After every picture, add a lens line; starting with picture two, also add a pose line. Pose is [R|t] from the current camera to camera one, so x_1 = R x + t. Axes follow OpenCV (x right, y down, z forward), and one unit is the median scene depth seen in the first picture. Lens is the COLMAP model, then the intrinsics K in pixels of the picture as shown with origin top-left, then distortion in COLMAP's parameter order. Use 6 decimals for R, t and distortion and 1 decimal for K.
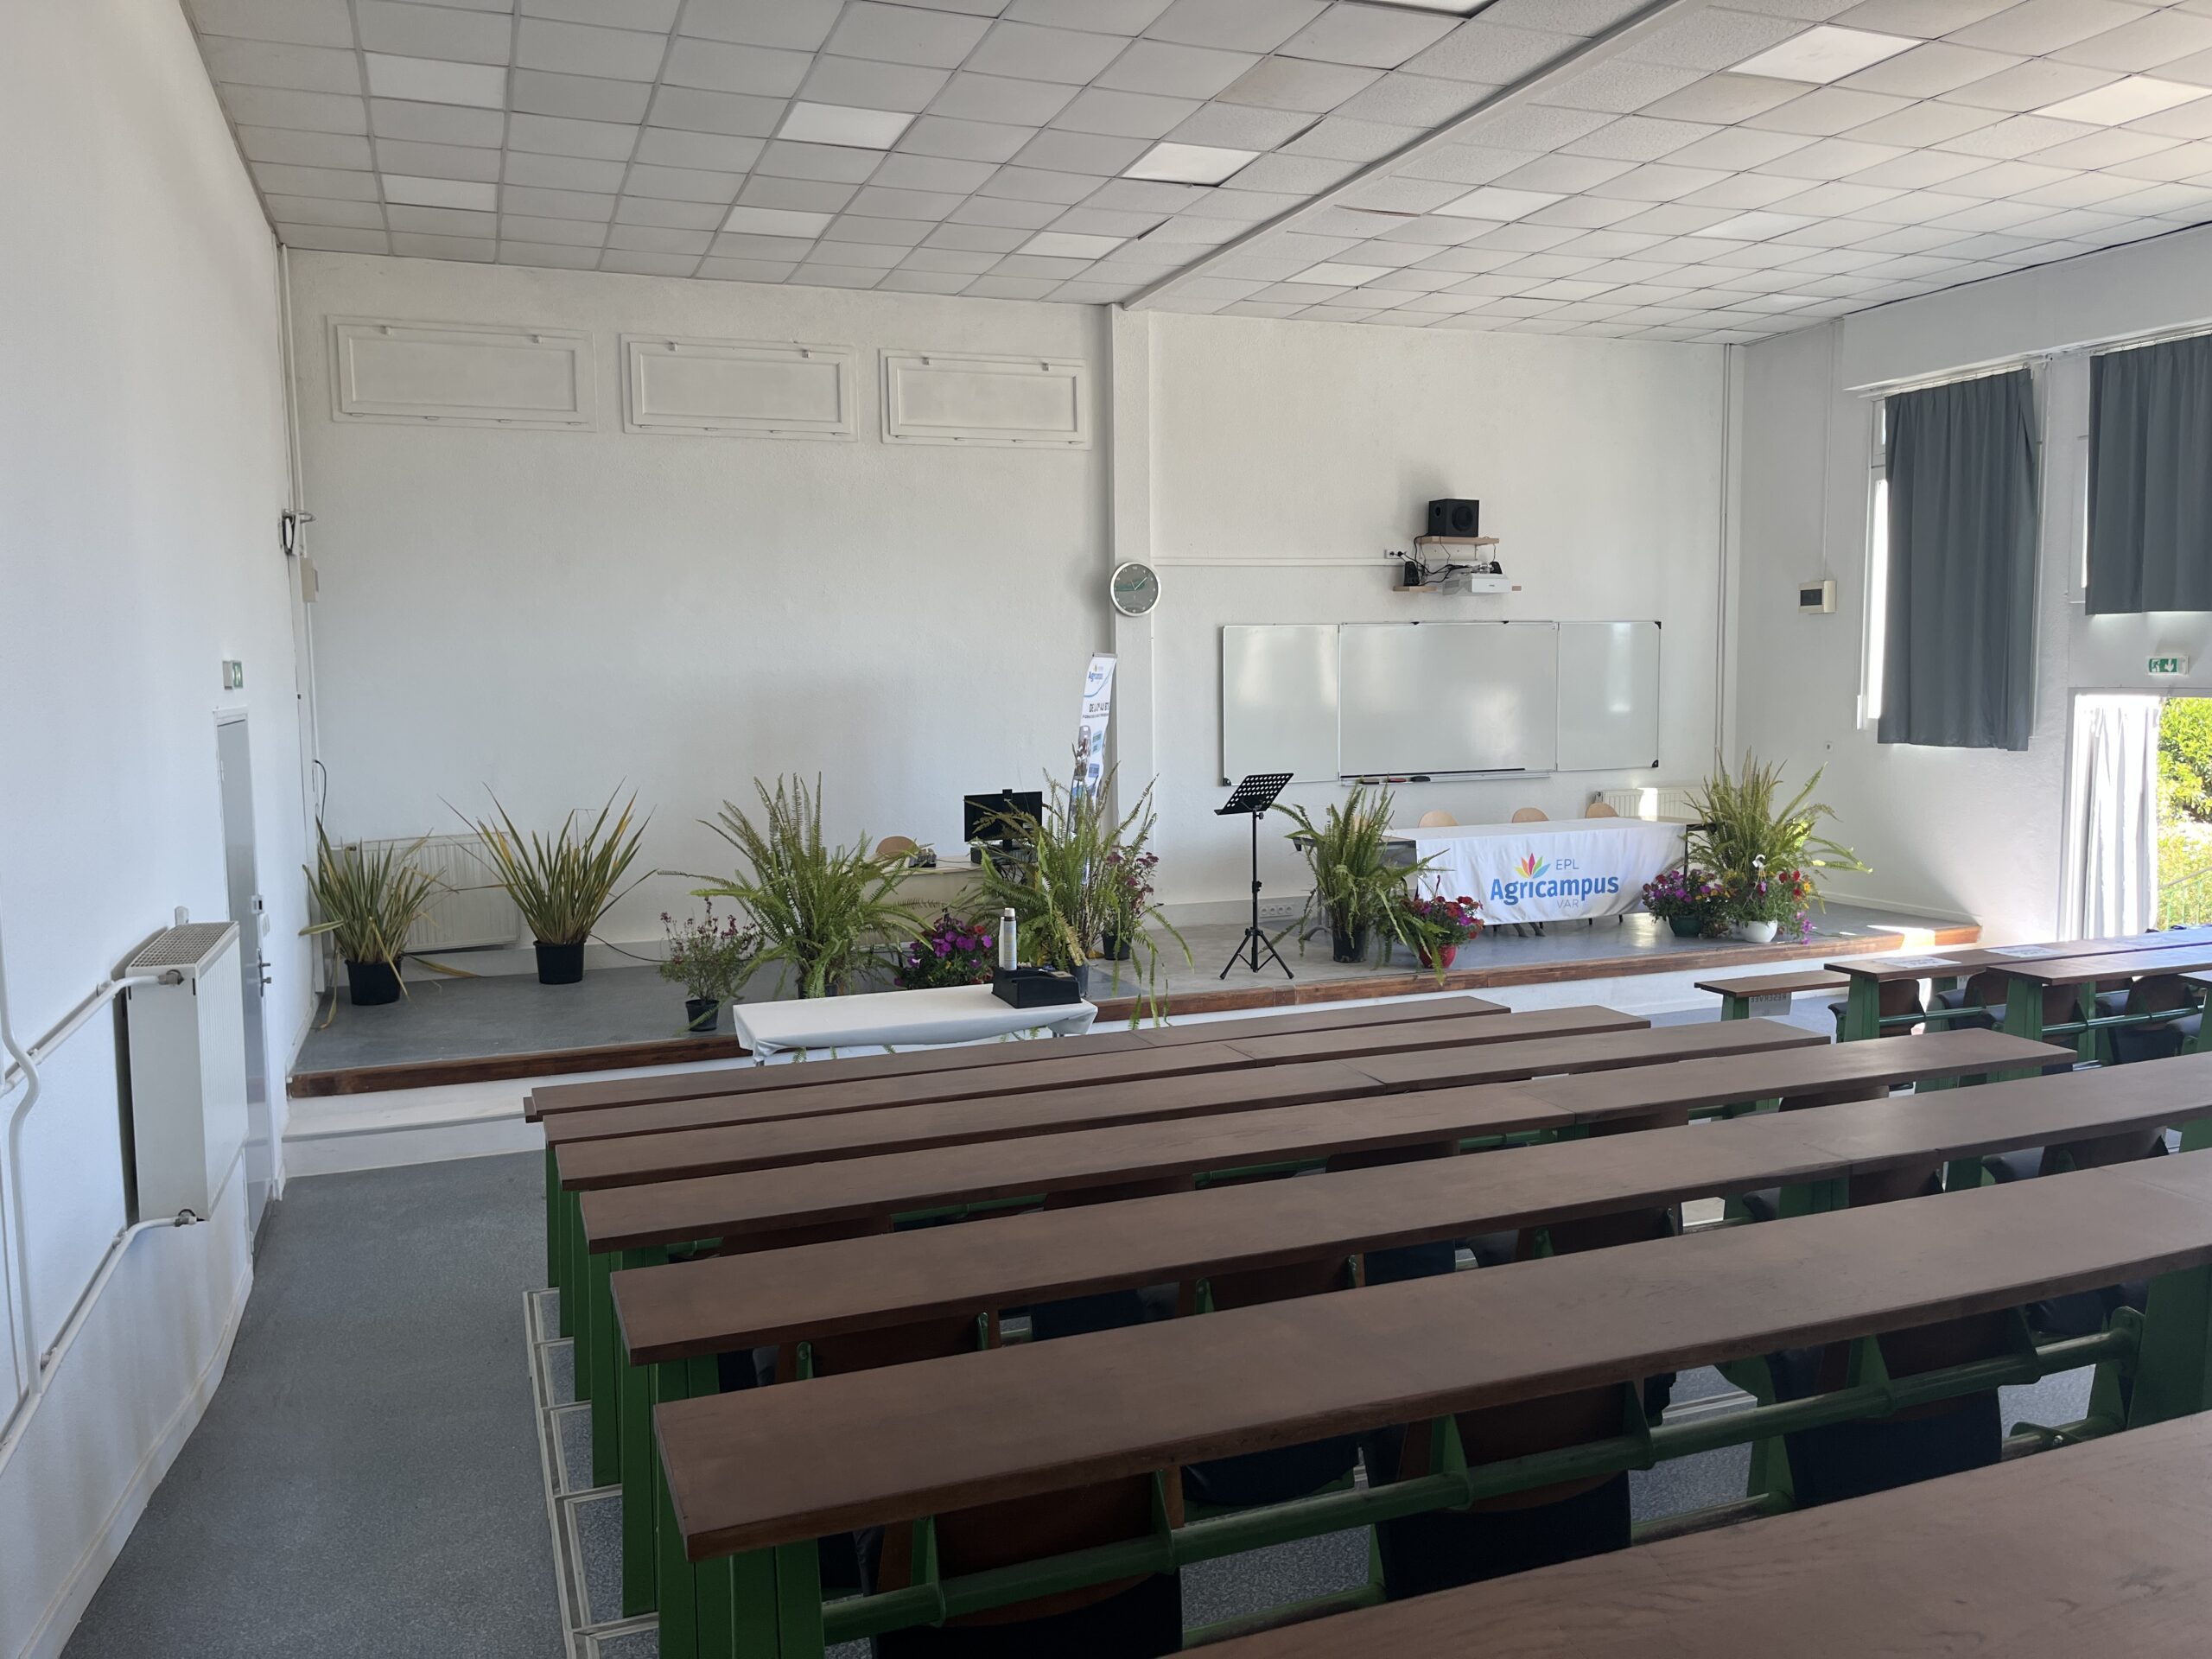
lens RADIAL K [[1665.3, 0, 1151.5], [0, 1665.3, 823.4], [0, 0, 1]] dist [0.042580, -0.071729]
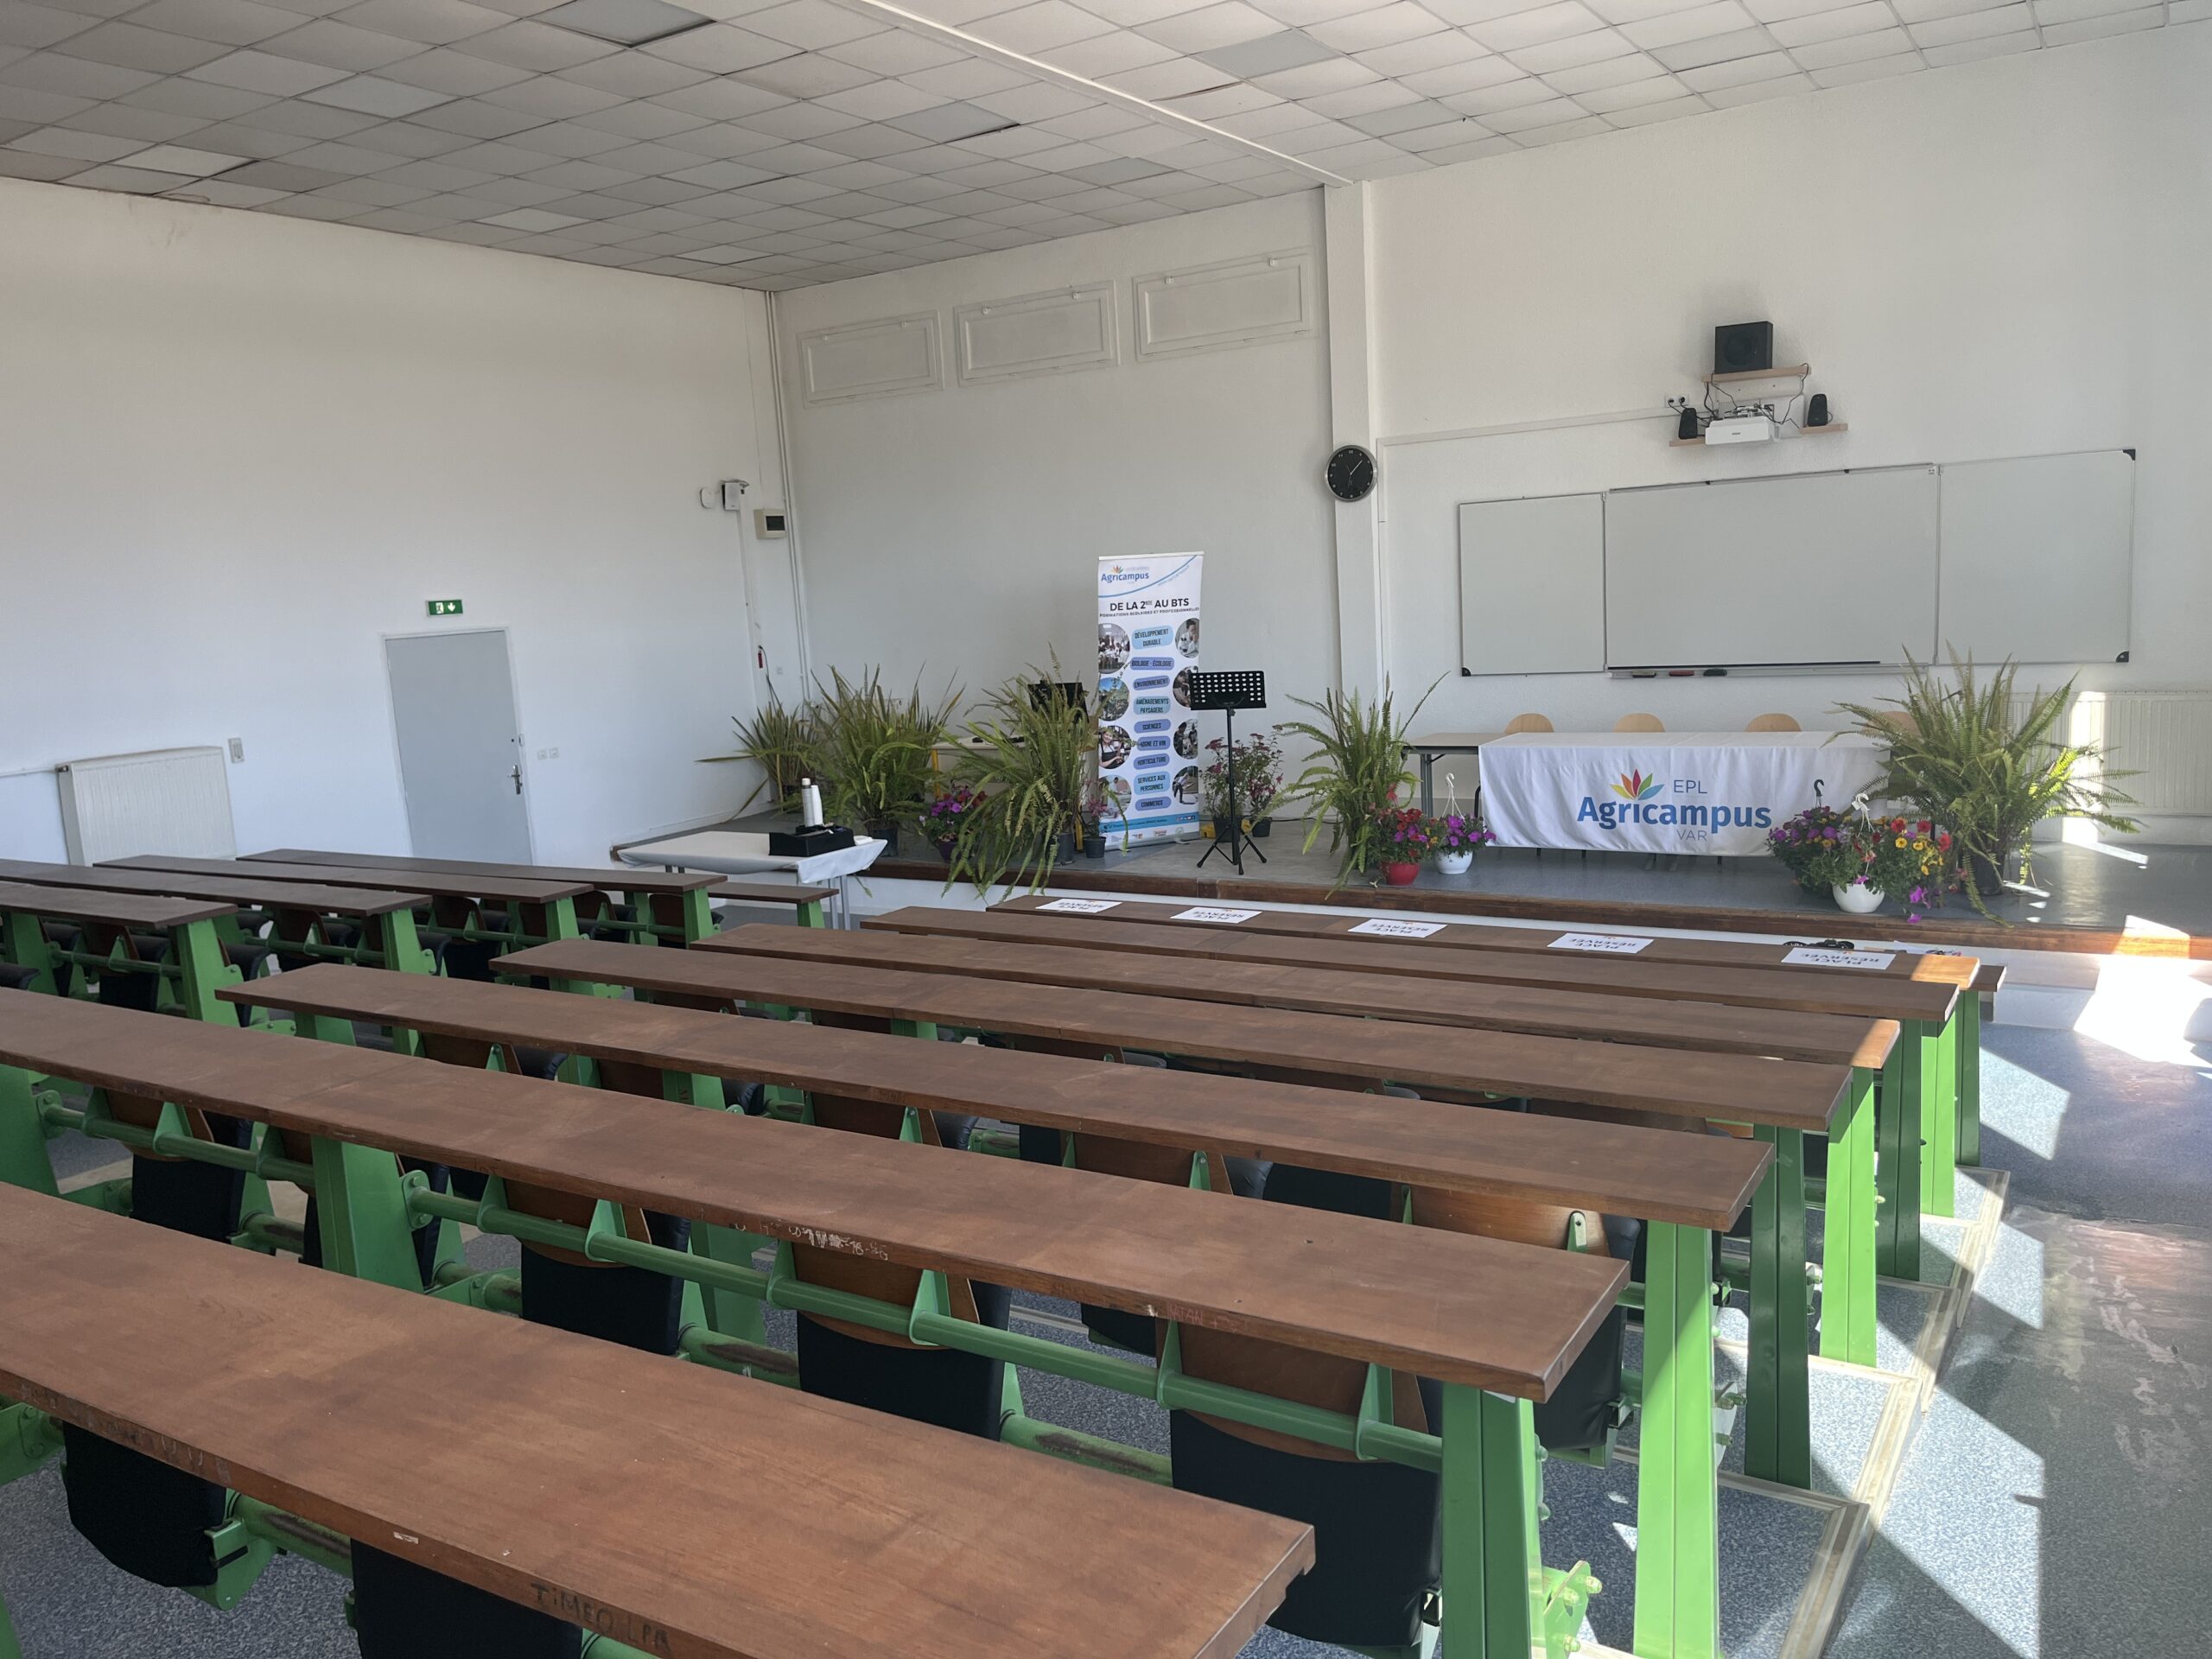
lens RADIAL K [[1665.3, 0, 1151.5], [0, 1665.3, 823.4], [0, 0, 1]] dist [0.042580, -0.071729]
pose [[0.606165, 0.098053, -0.789272, 0.738119], [-0.021333, 0.994019, 0.107105, -0.039309], [0.795053, -0.048086, 0.604631, 0.304791]]
